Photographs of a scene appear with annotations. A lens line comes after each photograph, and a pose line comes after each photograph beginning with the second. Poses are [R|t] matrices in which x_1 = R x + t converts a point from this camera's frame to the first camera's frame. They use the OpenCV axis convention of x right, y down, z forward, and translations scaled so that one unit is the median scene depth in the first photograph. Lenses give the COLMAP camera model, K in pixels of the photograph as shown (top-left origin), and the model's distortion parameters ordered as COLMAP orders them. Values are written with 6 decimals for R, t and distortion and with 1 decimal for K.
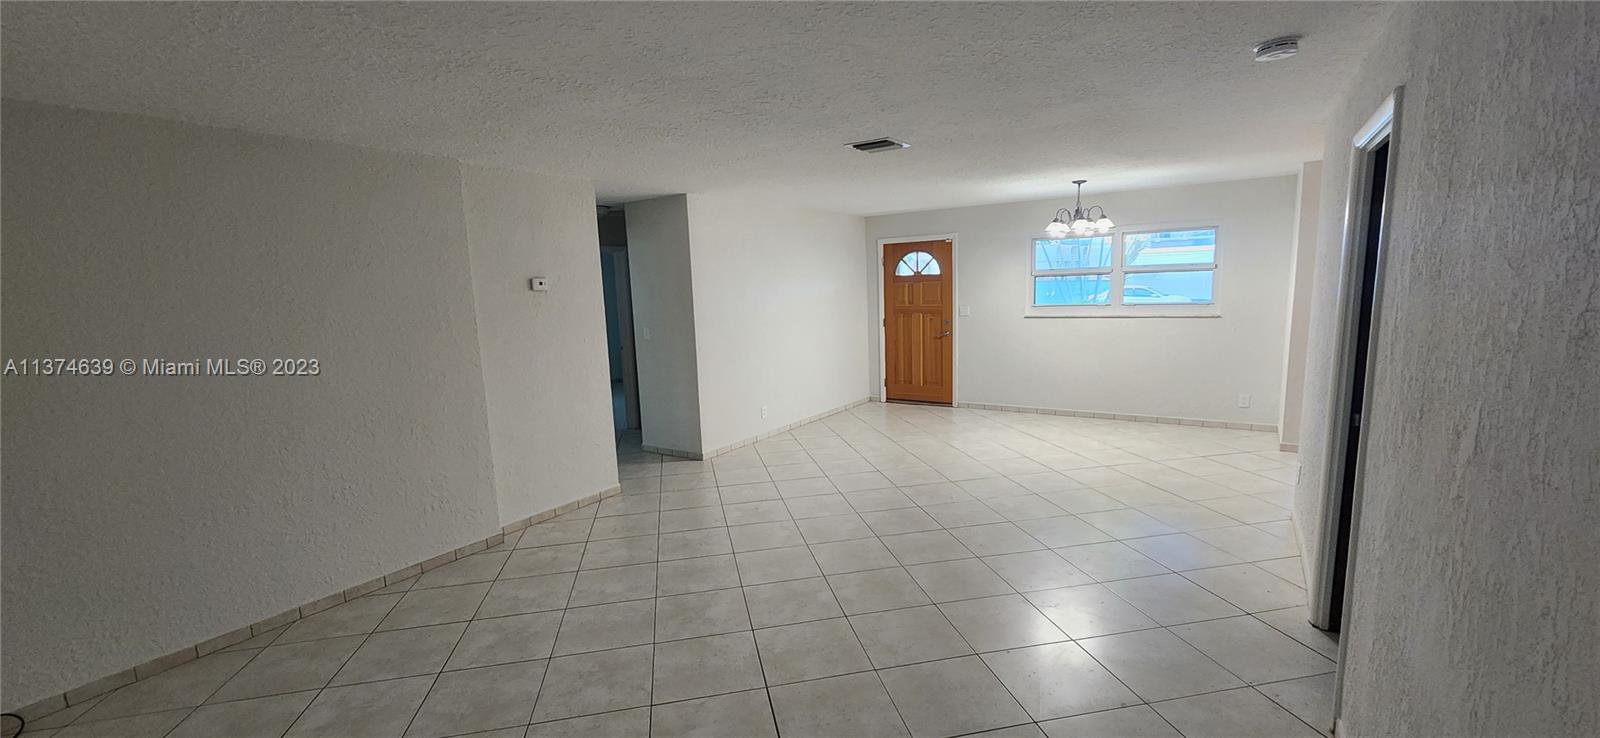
lens RADIAL K [[650.5, 0, 800.2], [0, 650.5, 368.8], [0, 0, 1]] dist [0.001199, 0.000078]
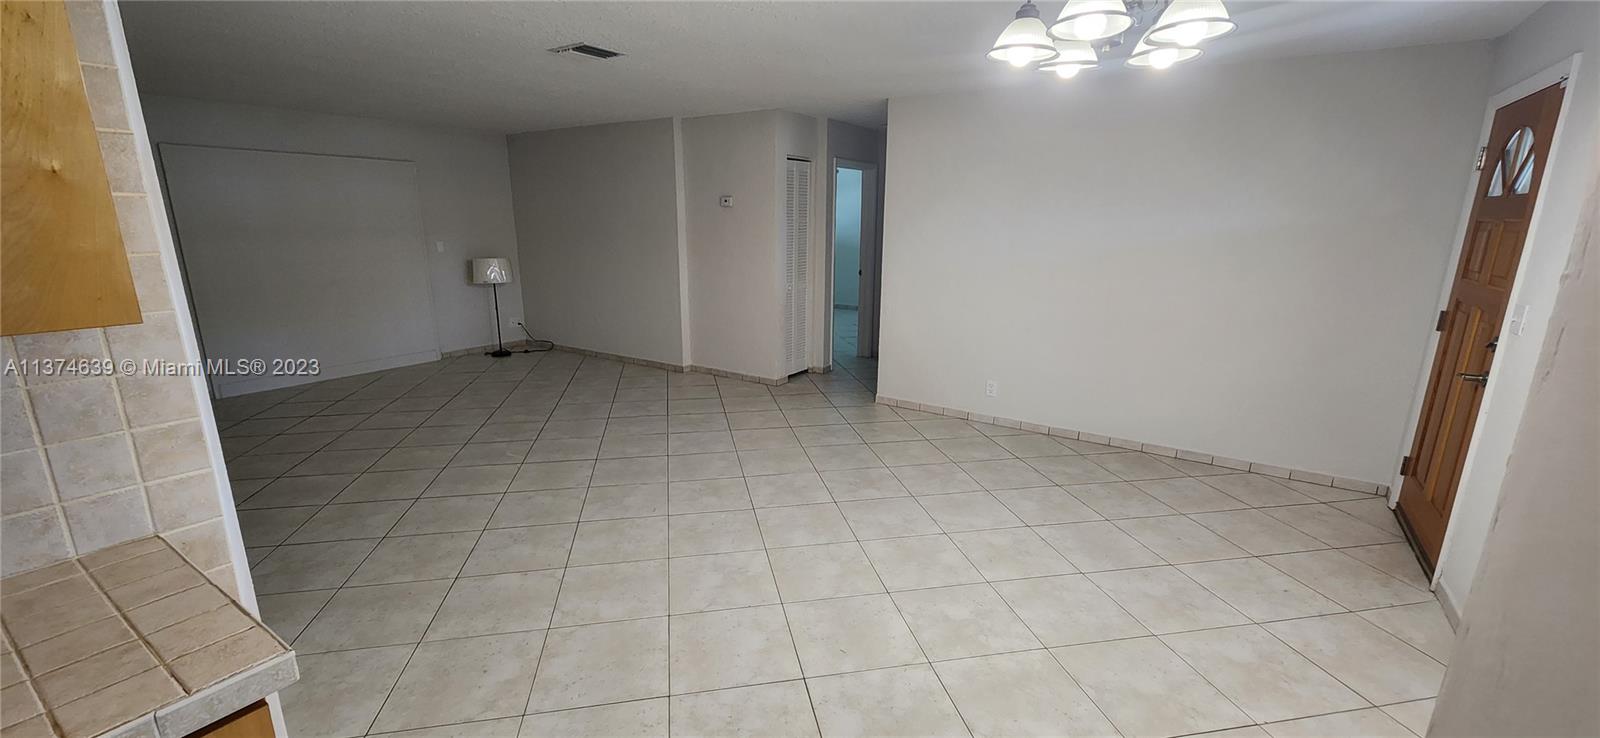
lens RADIAL K [[650.5, 0, 798.8], [0, 650.5, 377.0], [0, 0, 1]] dist [0.001199, 0.000078]
pose [[0.007934, 0.275894, -0.961155, 0.633460], [-0.142270, 0.951719, 0.272011, -0.111375], [0.989796, 0.134585, 0.046803, 0.742475]]
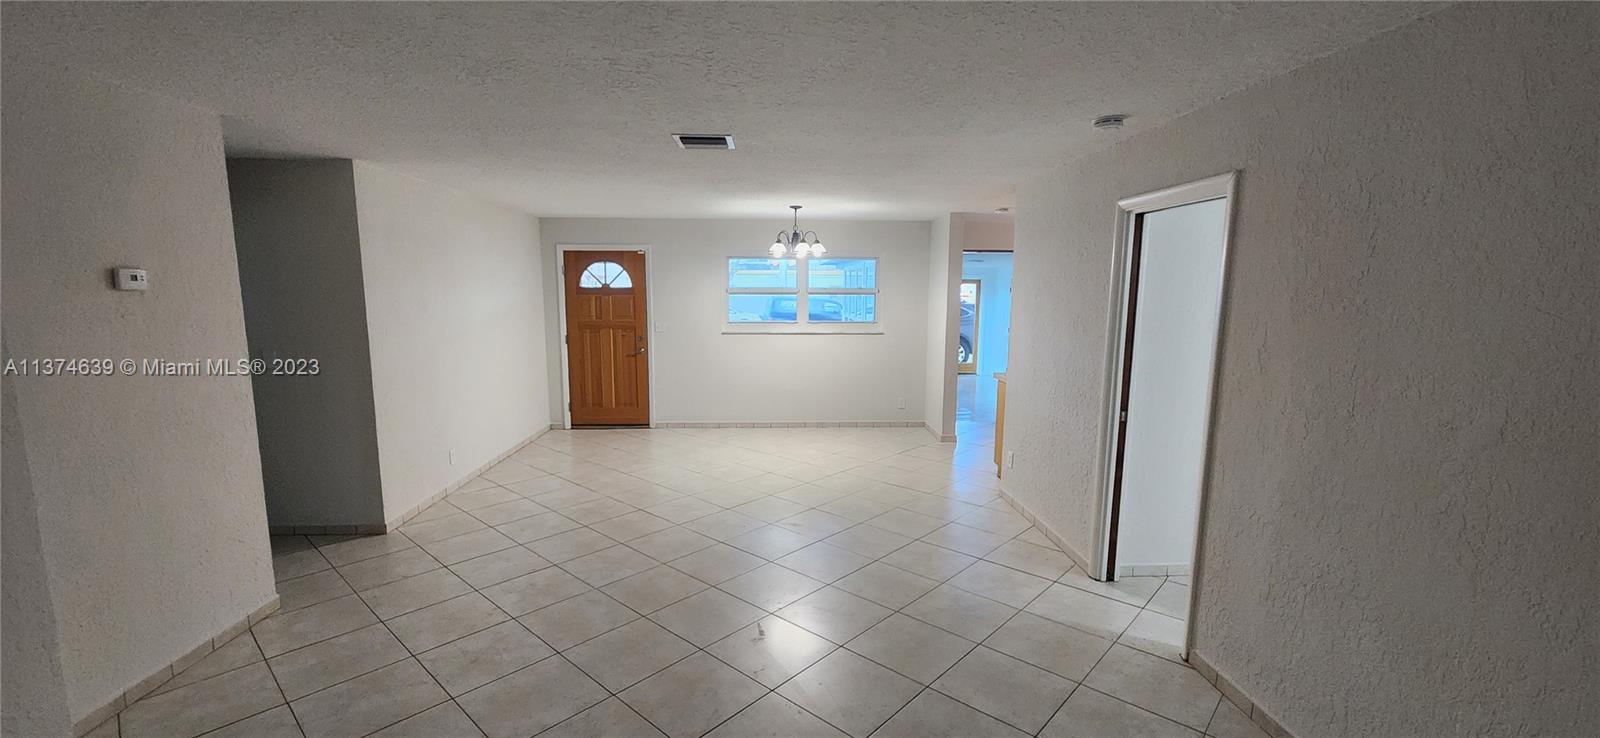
lens RADIAL K [[650.5, 0, 795.0], [0, 650.5, 371.1], [0, 0, 1]] dist [0.001199, 0.000078]
pose [[0.806435, -0.033740, 0.590360, -0.178336], [0.043664, 0.999043, -0.002549, -0.014762], [-0.589709, 0.027834, 0.807136, 0.129994]]
